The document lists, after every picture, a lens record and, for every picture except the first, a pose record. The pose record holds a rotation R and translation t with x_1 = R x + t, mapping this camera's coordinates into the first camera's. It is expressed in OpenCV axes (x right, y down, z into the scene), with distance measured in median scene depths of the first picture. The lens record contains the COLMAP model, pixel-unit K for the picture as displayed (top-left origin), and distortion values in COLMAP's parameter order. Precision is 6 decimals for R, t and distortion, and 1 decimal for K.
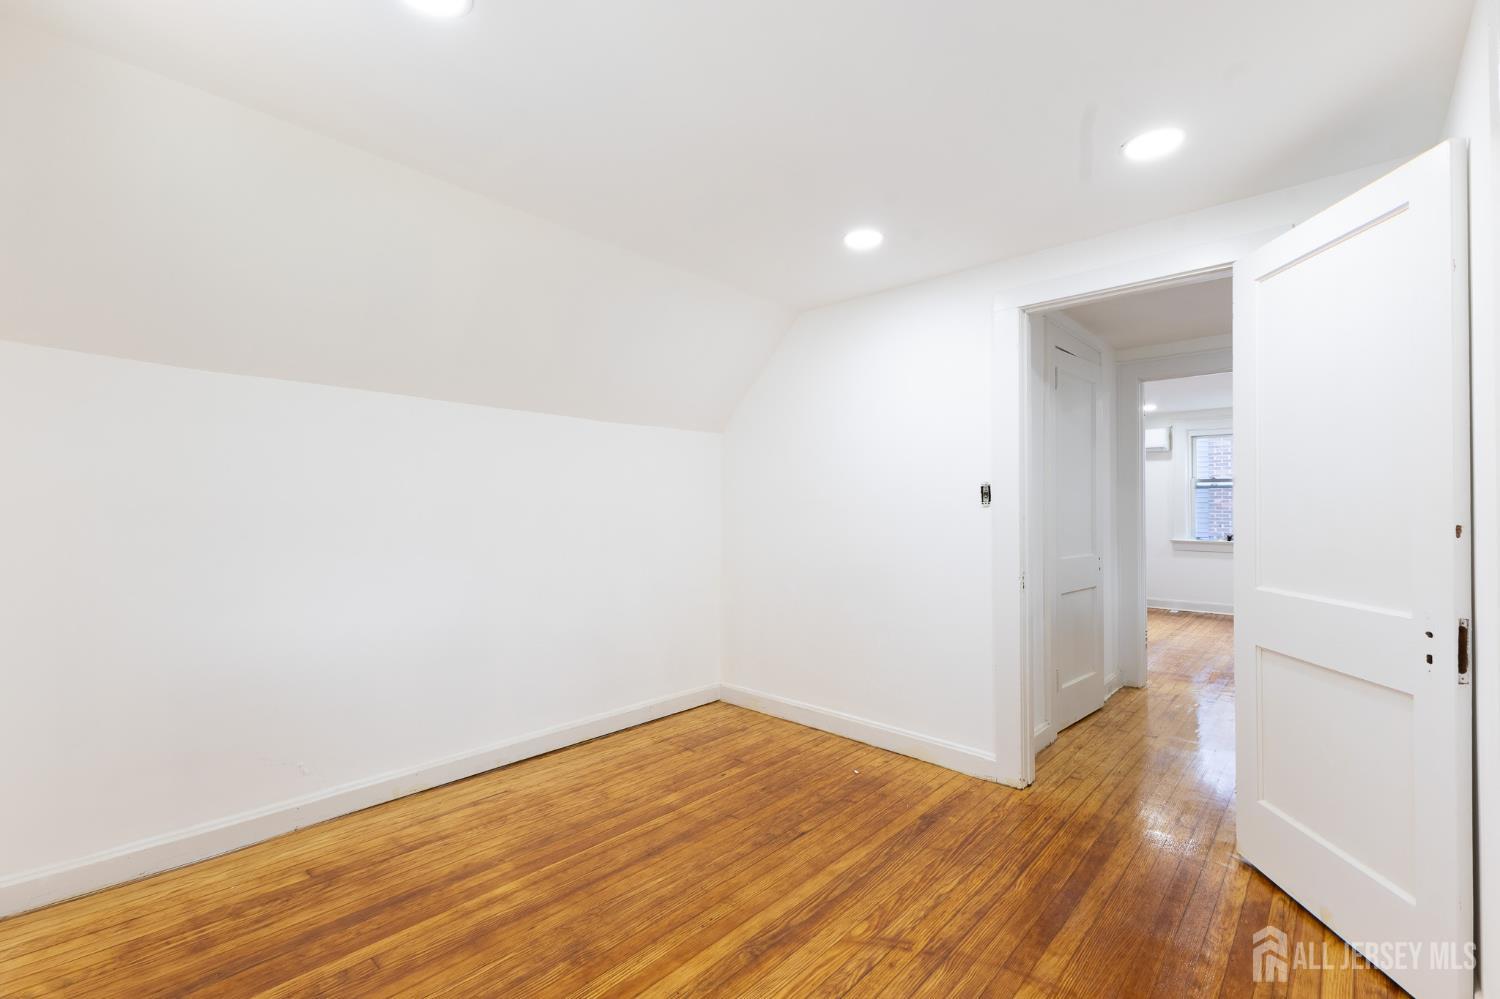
lens RADIAL K [[644.9, 0, 744.3], [0, 644.9, 499.5], [0, 0, 1]] dist [0.008975, -0.001205]
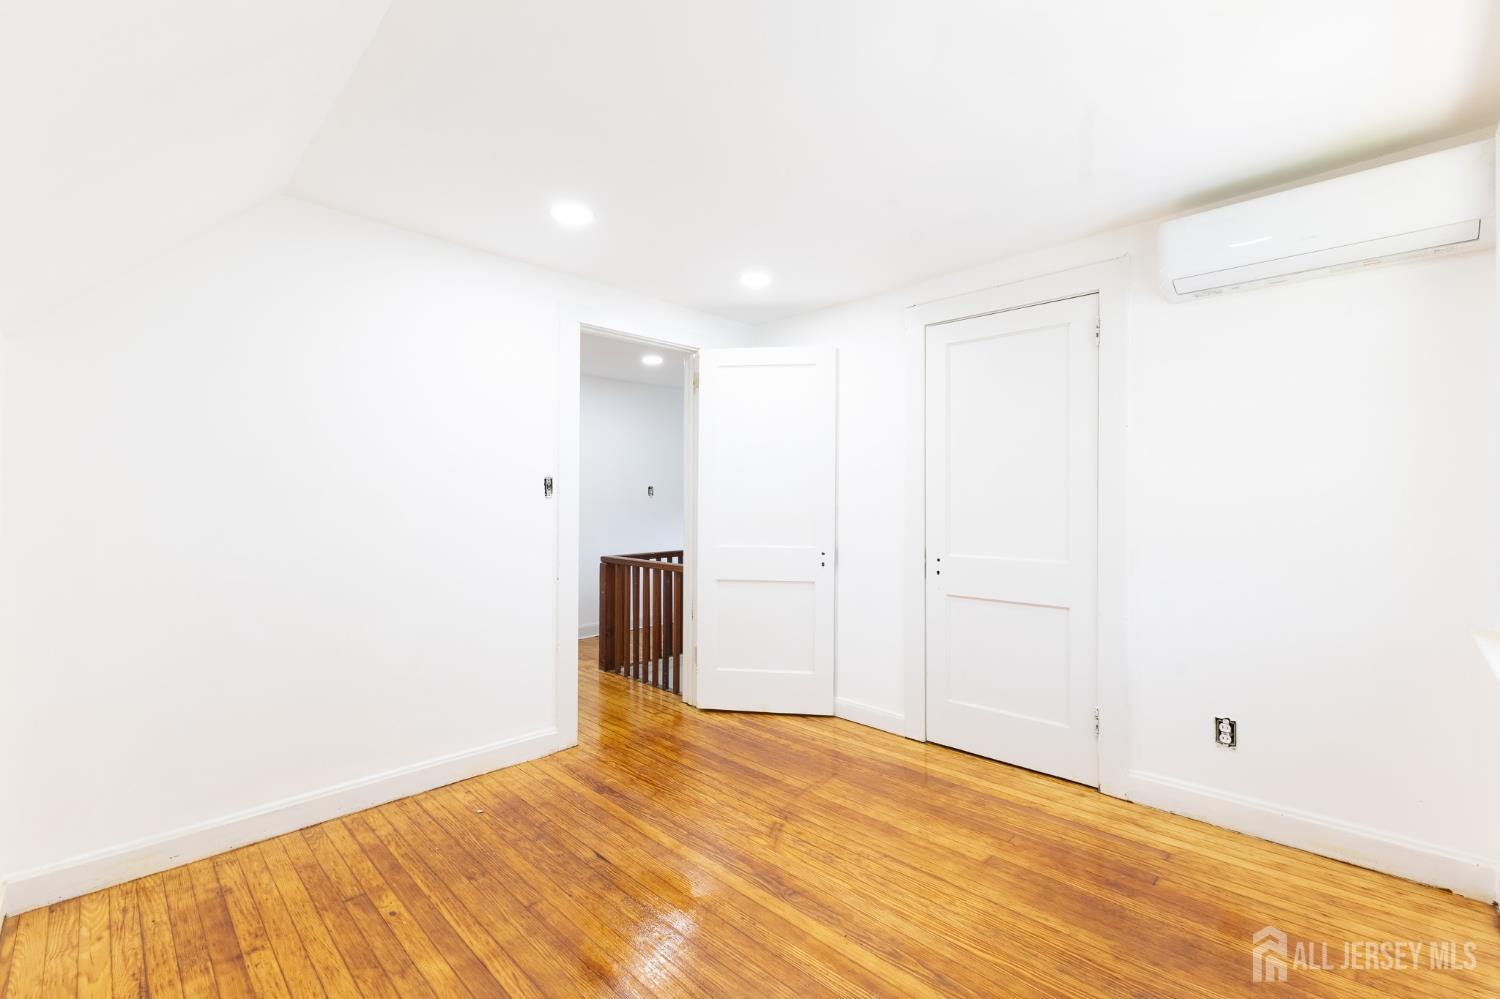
lens RADIAL K [[644.9, 0, 754.5], [0, 644.9, 502.8], [0, 0, 1]] dist [0.008975, -0.001205]
pose [[0.027196, -0.007323, 0.999603, -0.869635], [-0.011750, 0.999902, 0.007644, 0.007460], [-0.999561, -0.011953, 0.027107, 0.813804]]
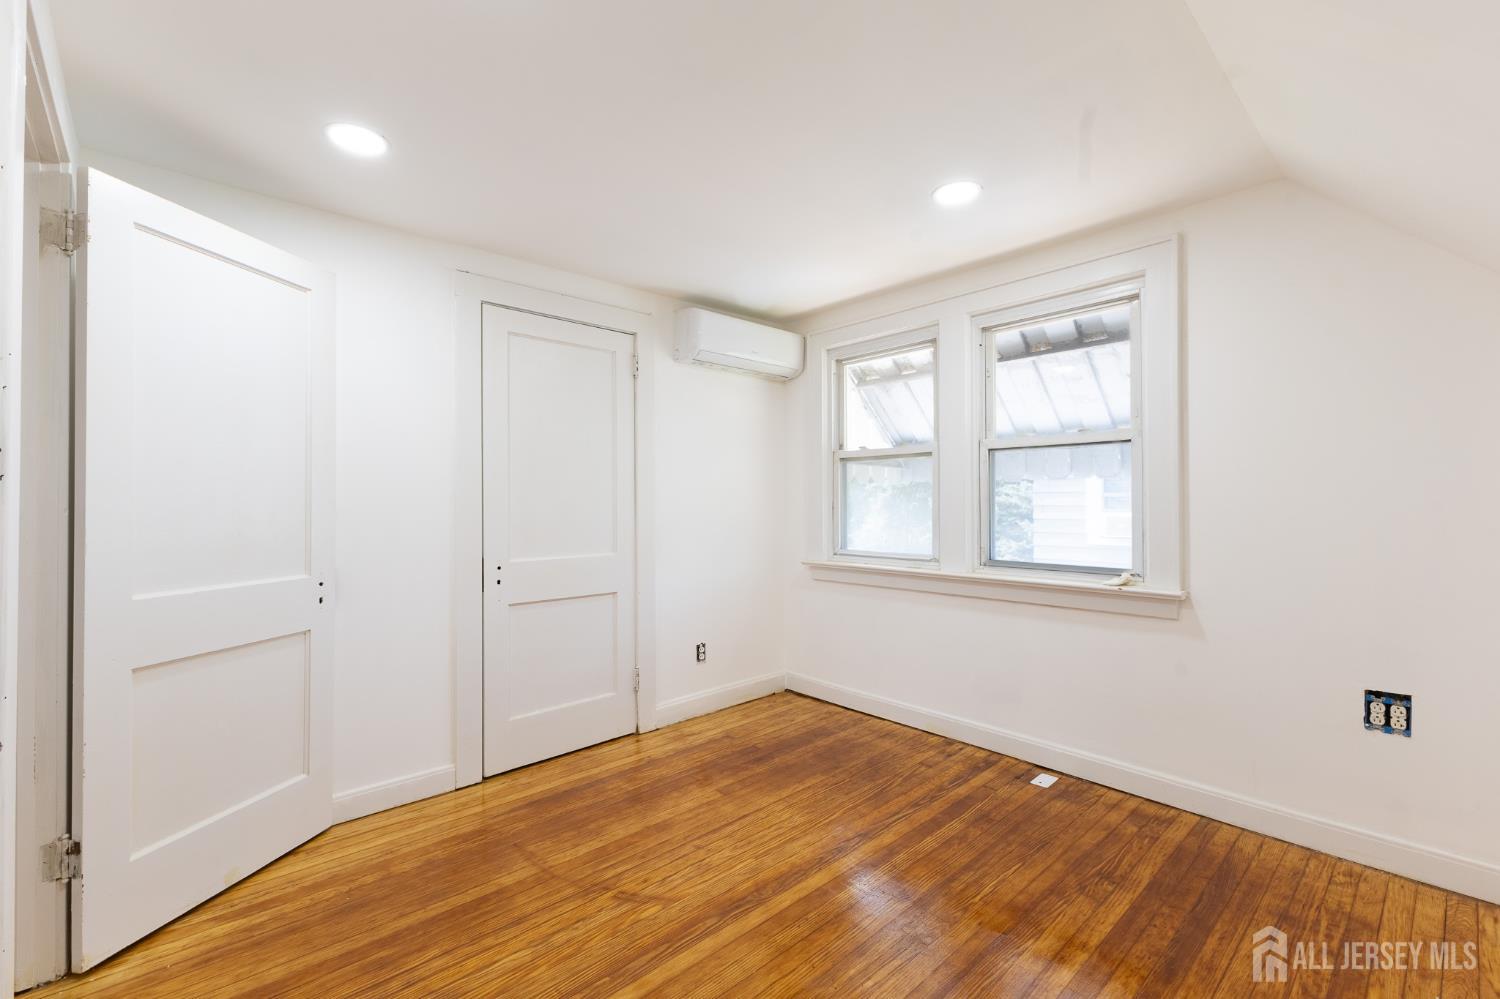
lens RADIAL K [[644.9, 0, 746.3], [0, 644.9, 497.6], [0, 0, 1]] dist [0.008975, -0.001205]
pose [[-0.996033, 0.005734, 0.088805, -0.052891], [0.004084, 0.999816, -0.018746, 0.025522], [-0.088896, -0.018309, -0.995873, 1.668044]]
